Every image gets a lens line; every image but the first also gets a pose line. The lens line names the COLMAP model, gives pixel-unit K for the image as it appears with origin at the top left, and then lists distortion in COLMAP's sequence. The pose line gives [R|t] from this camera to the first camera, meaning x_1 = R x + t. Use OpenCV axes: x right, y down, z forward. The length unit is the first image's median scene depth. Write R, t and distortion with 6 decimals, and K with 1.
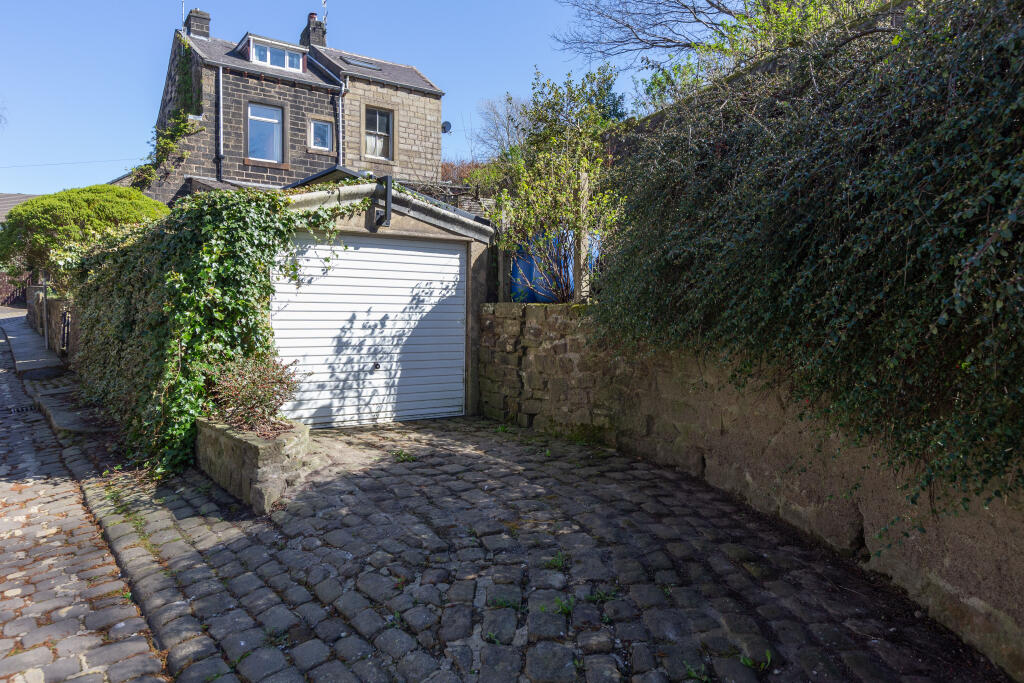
lens RADIAL K [[710.0, 0, 514.8], [0, 710.0, 322.4], [0, 0, 1]] dist [-0.001154, -0.007518]
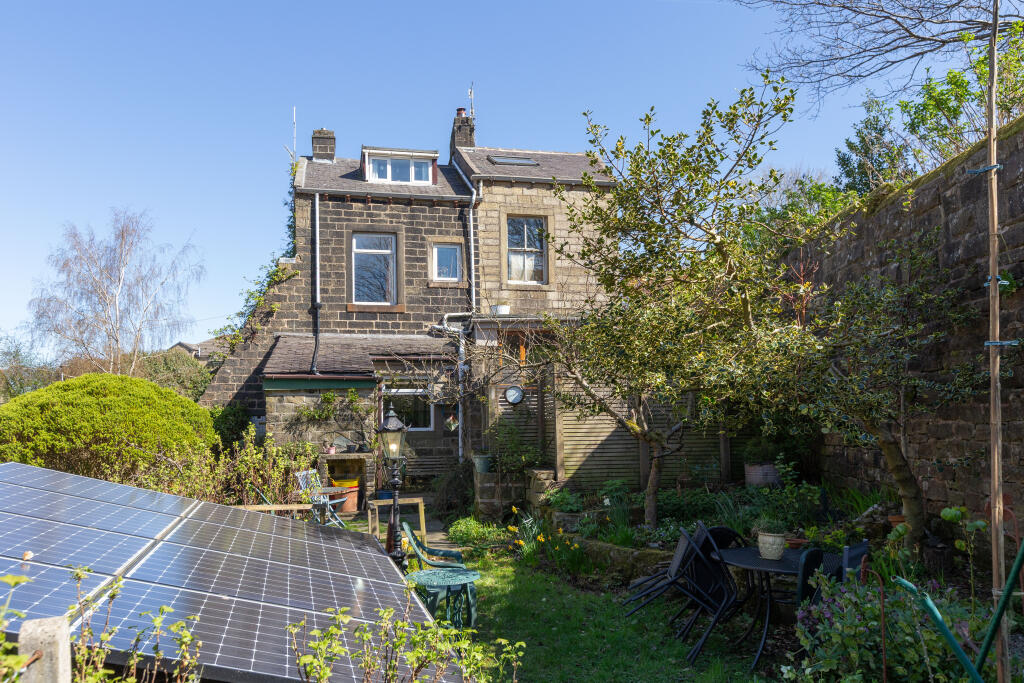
lens RADIAL K [[781.6, 0, 452.6], [0, 781.6, 371.9], [0, 0, 1]] dist [0.007606, 0.002087]
pose [[0.908678, -0.047811, -0.414750, 0.269890], [0.013780, 0.996315, -0.084661, -0.290887], [0.417270, 0.071214, 0.905988, 0.970455]]
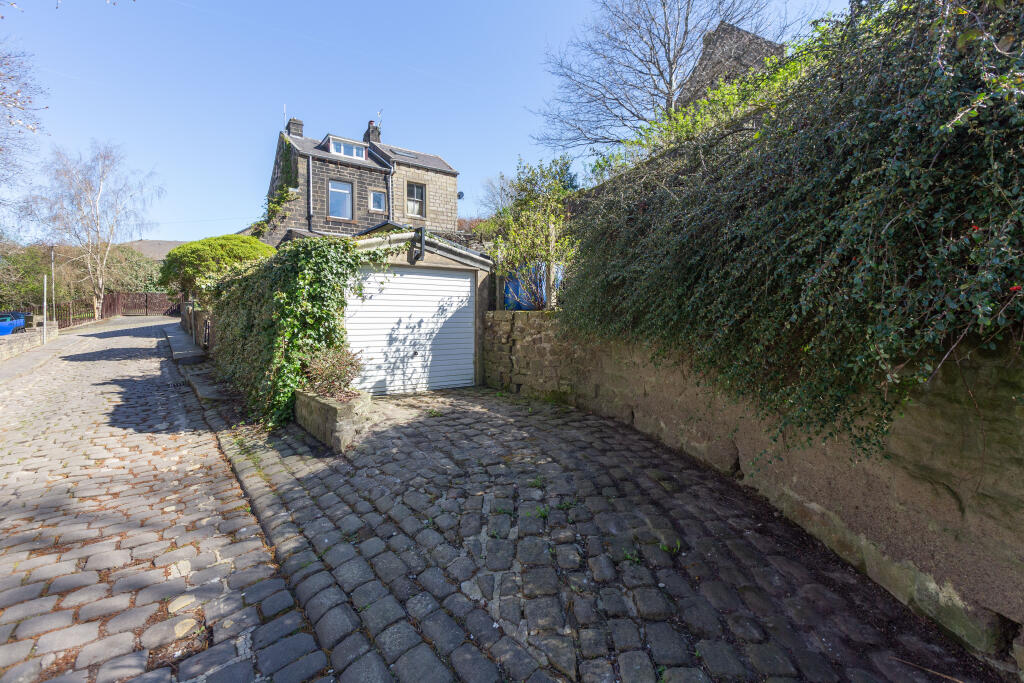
lens RADIAL K [[467.0, 0, 513.9], [0, 467.0, 320.1], [0, 0, 1]] dist [0.000113, 0.000024]
pose [[0.999840, -0.008580, 0.015682, -0.001239], [0.008701, 0.999933, -0.007648, 0.000397], [-0.015616, 0.007784, 0.999848, 0.006066]]
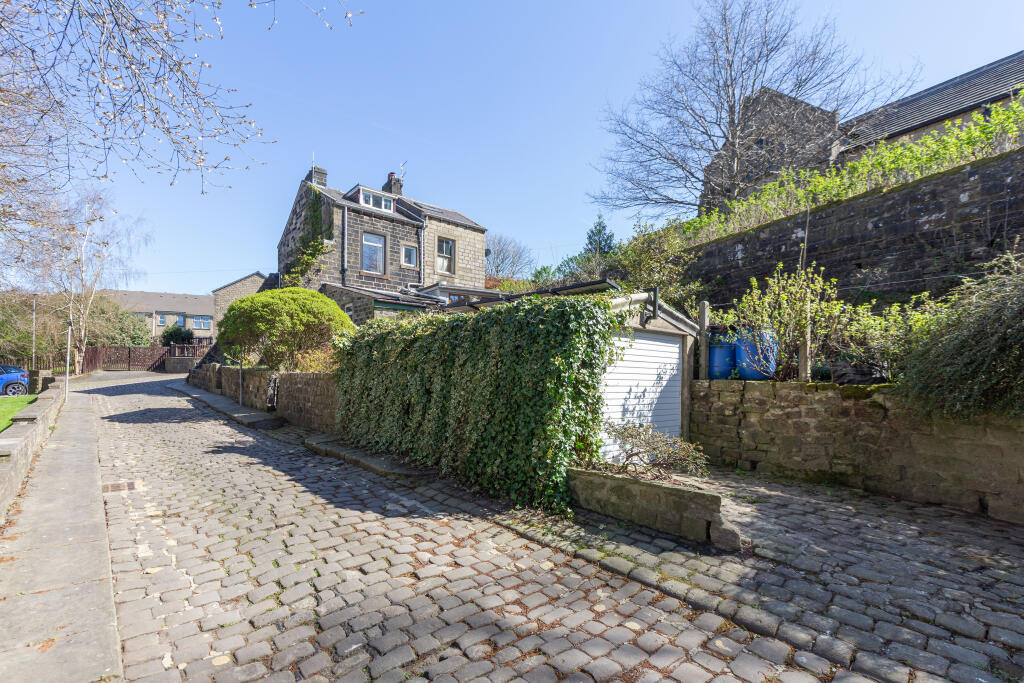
lens RADIAL K [[476.7, 0, 495.7], [0, 476.7, 370.3], [0, 0, 1]] dist [0.001547, 0.000124]
pose [[0.998139, 0.009893, 0.060177, -0.578713], [-0.008131, 0.999533, -0.029456, -0.017610], [-0.060440, 0.028912, 0.997753, 0.108403]]
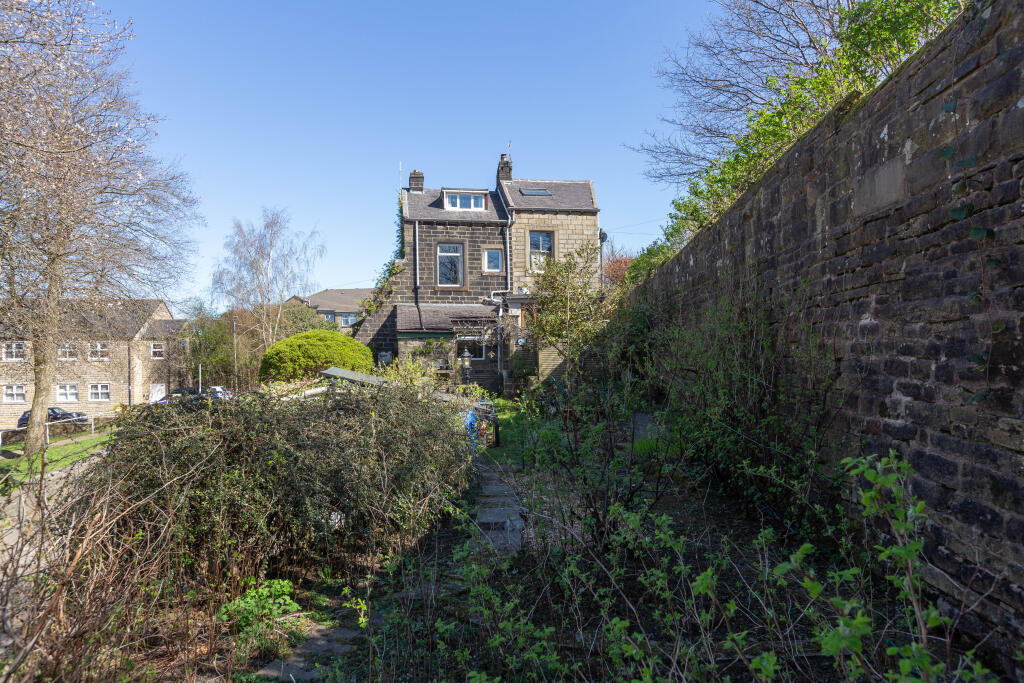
lens RADIAL K [[665.6, 0, 474.2], [0, 665.6, 366.3], [0, 0, 1]] dist [-0.000777, 0.000068]
pose [[0.888910, -0.011892, -0.457928, 0.901587], [0.009054, 0.999924, -0.008393, -0.244772], [0.457993, 0.003314, 0.888949, -0.271931]]
